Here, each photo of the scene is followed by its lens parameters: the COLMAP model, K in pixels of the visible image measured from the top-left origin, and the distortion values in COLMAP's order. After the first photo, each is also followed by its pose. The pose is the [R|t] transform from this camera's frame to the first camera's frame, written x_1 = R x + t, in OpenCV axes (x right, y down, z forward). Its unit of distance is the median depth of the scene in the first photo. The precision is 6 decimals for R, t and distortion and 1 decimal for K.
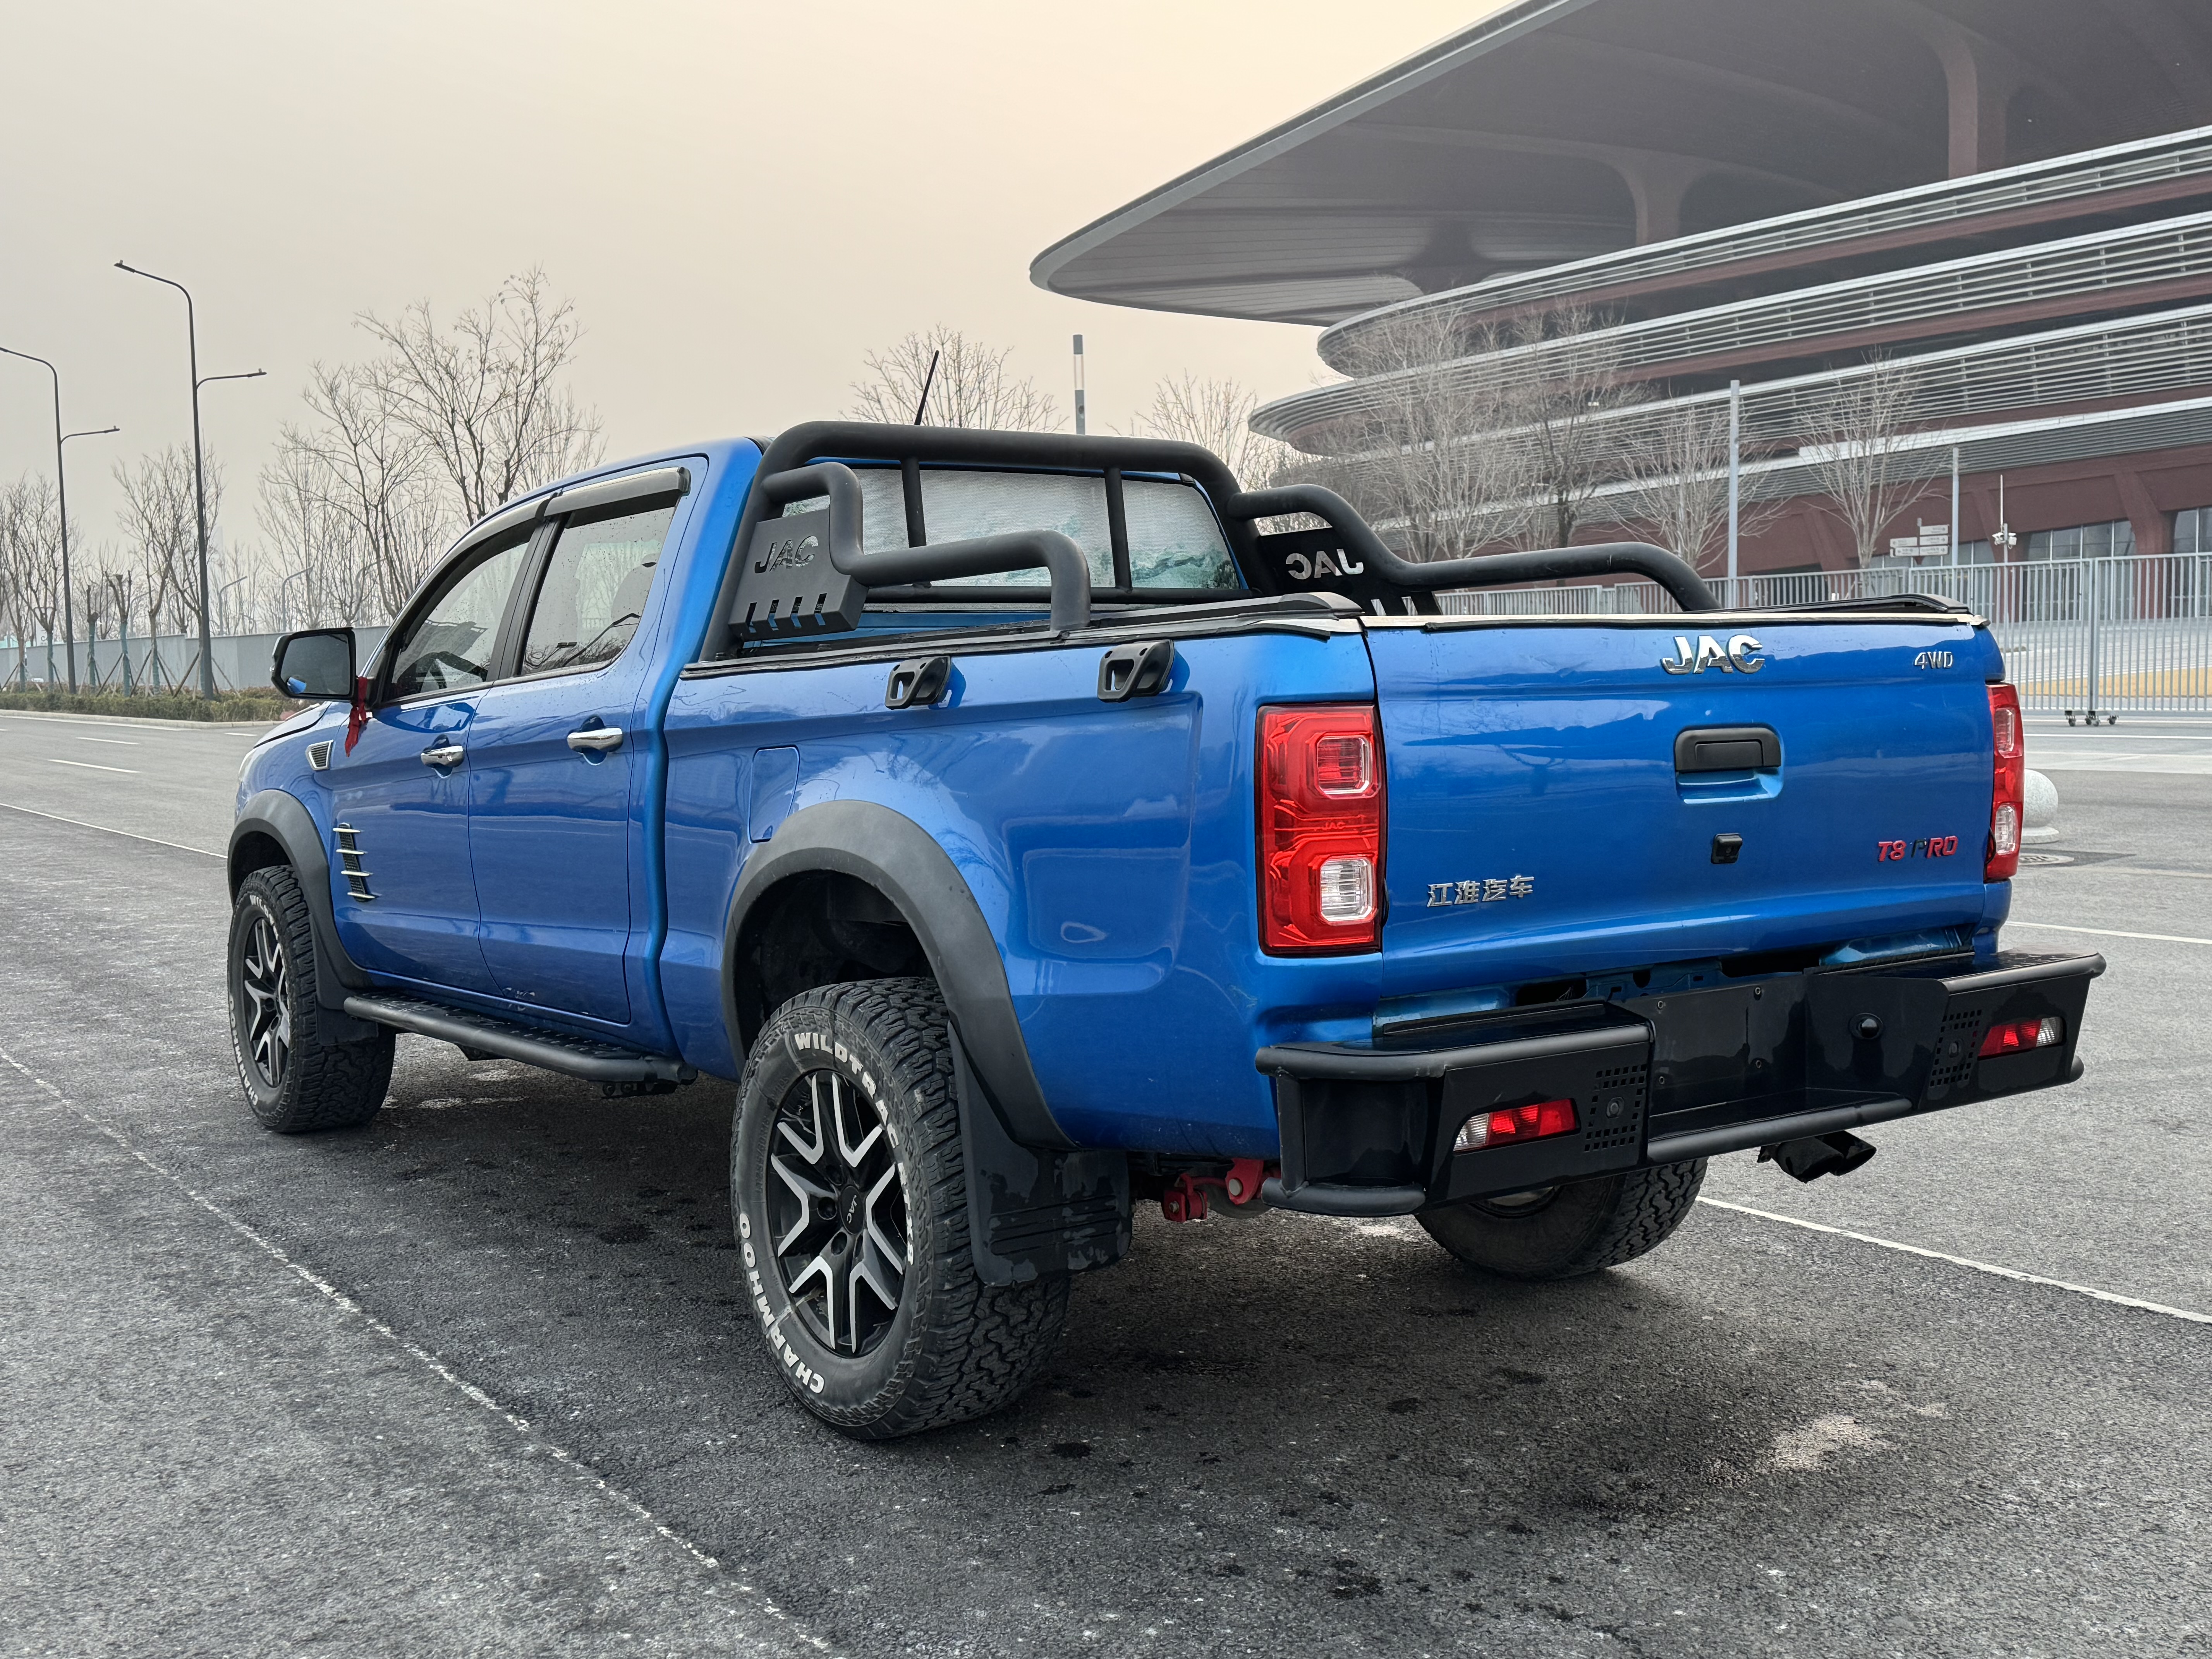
lens RADIAL K [[2258.8, 0, 1106.0], [0, 2258.8, 829.5], [0, 0, 1]] dist [0.196219, -0.435469]
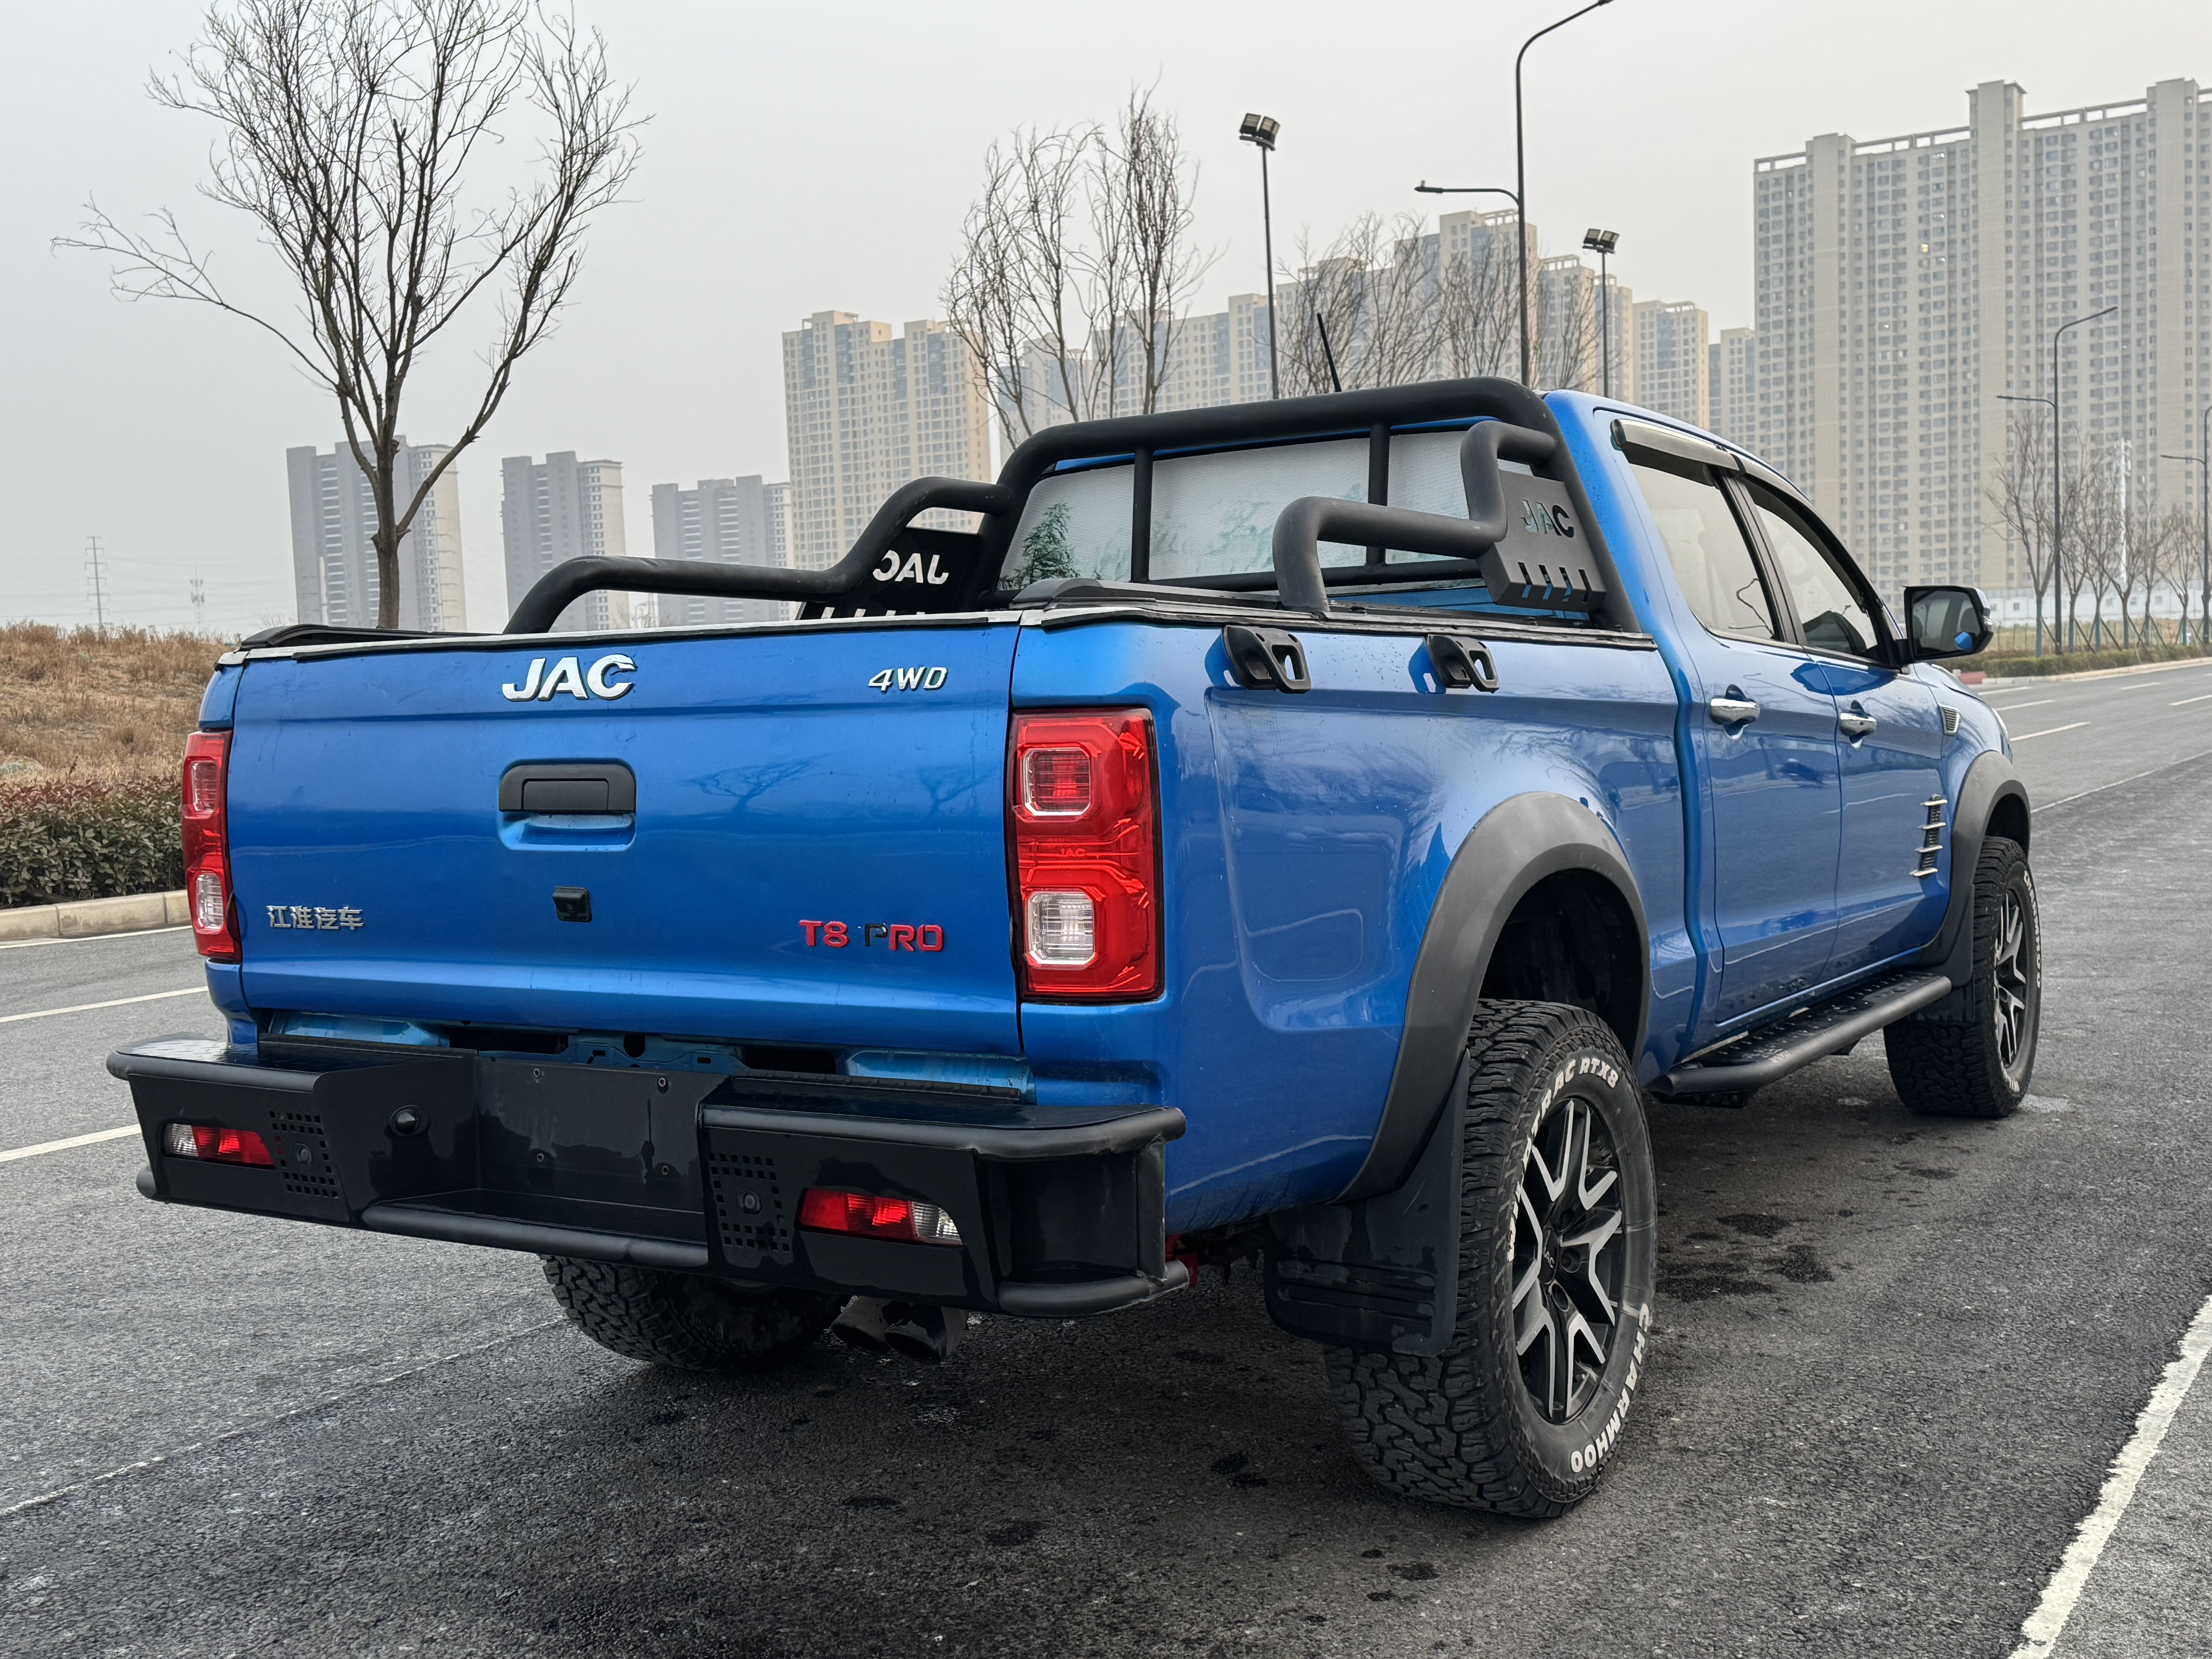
lens RADIAL K [[2259.8, 0, 1092.9], [0, 2259.8, 824.3], [0, 0, 1]] dist [0.160597, -0.313533]
pose [[0.375272, 0.059909, -0.924976, 0.920037], [-0.034825, 0.998116, 0.050518, -0.058345], [0.926260, 0.013254, 0.376652, 0.696063]]
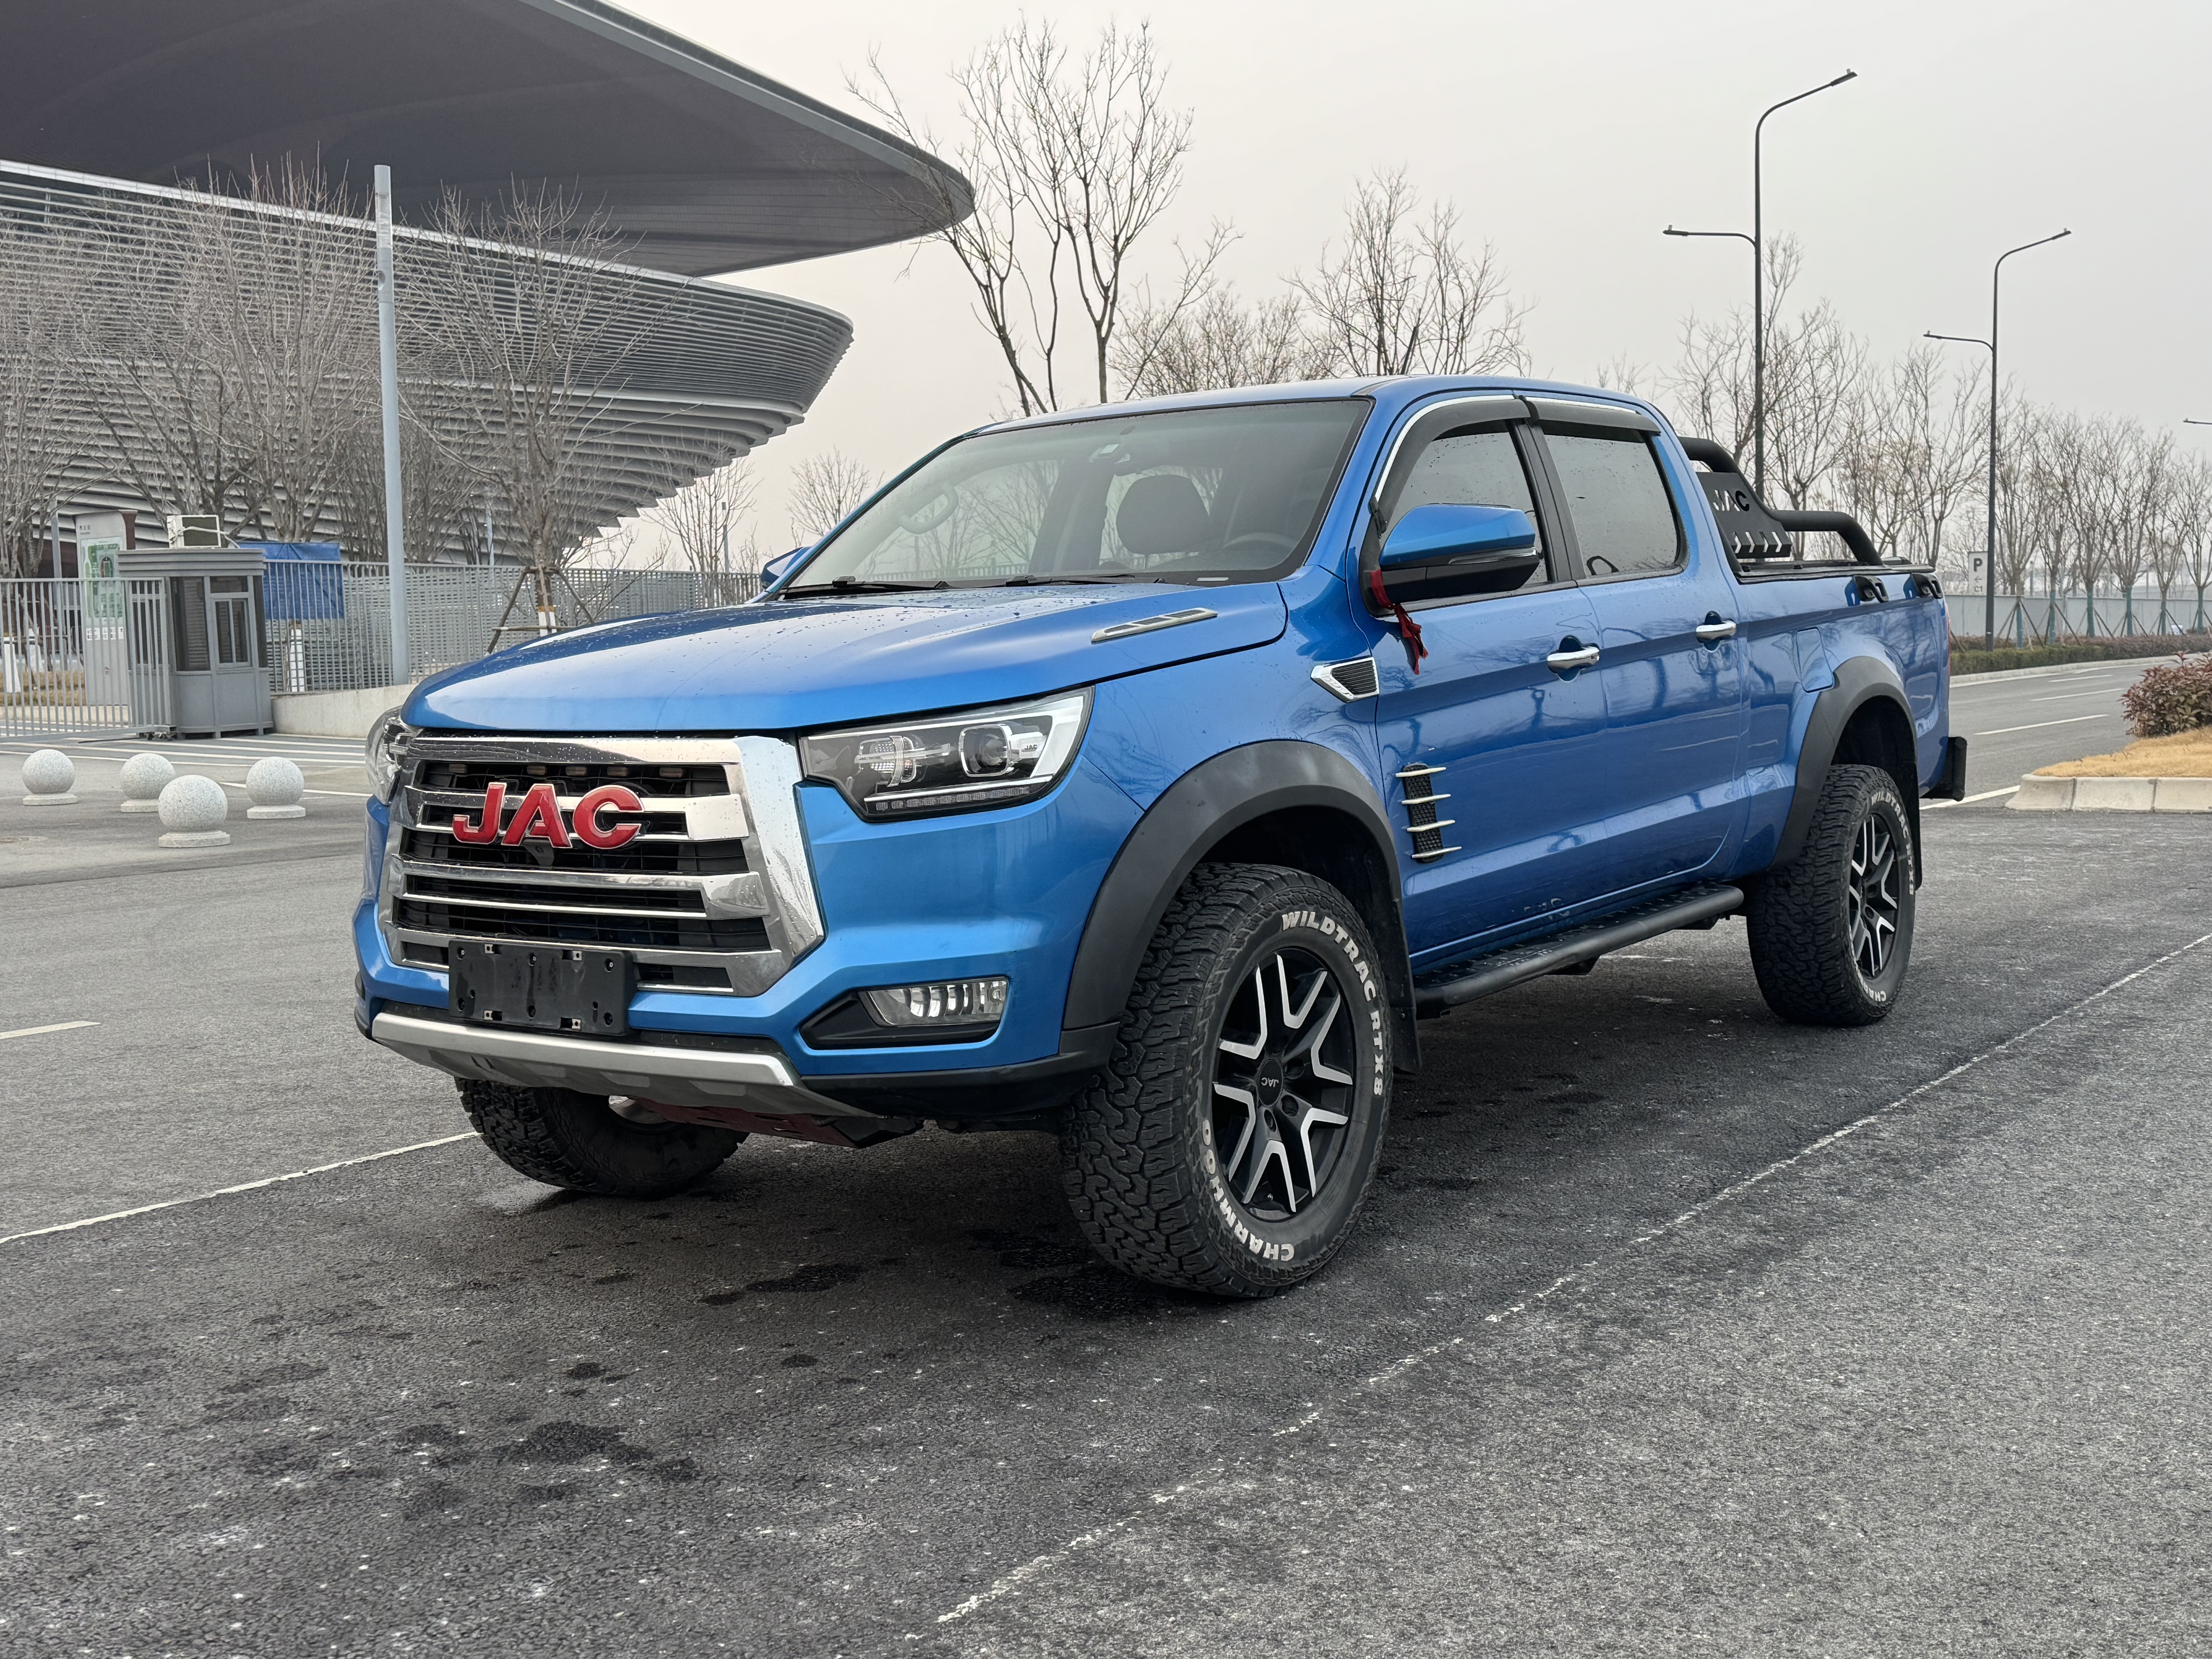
lens RADIAL K [[2258.8, 0, 1106.0], [0, 2258.8, 829.5], [0, 0, 1]] dist [0.196219, -0.435469]
pose [[-0.323680, -0.046509, 0.945023, -1.436877], [0.098634, 0.991691, 0.082589, -0.075786], [-0.941011, 0.119944, -0.316403, 1.911650]]
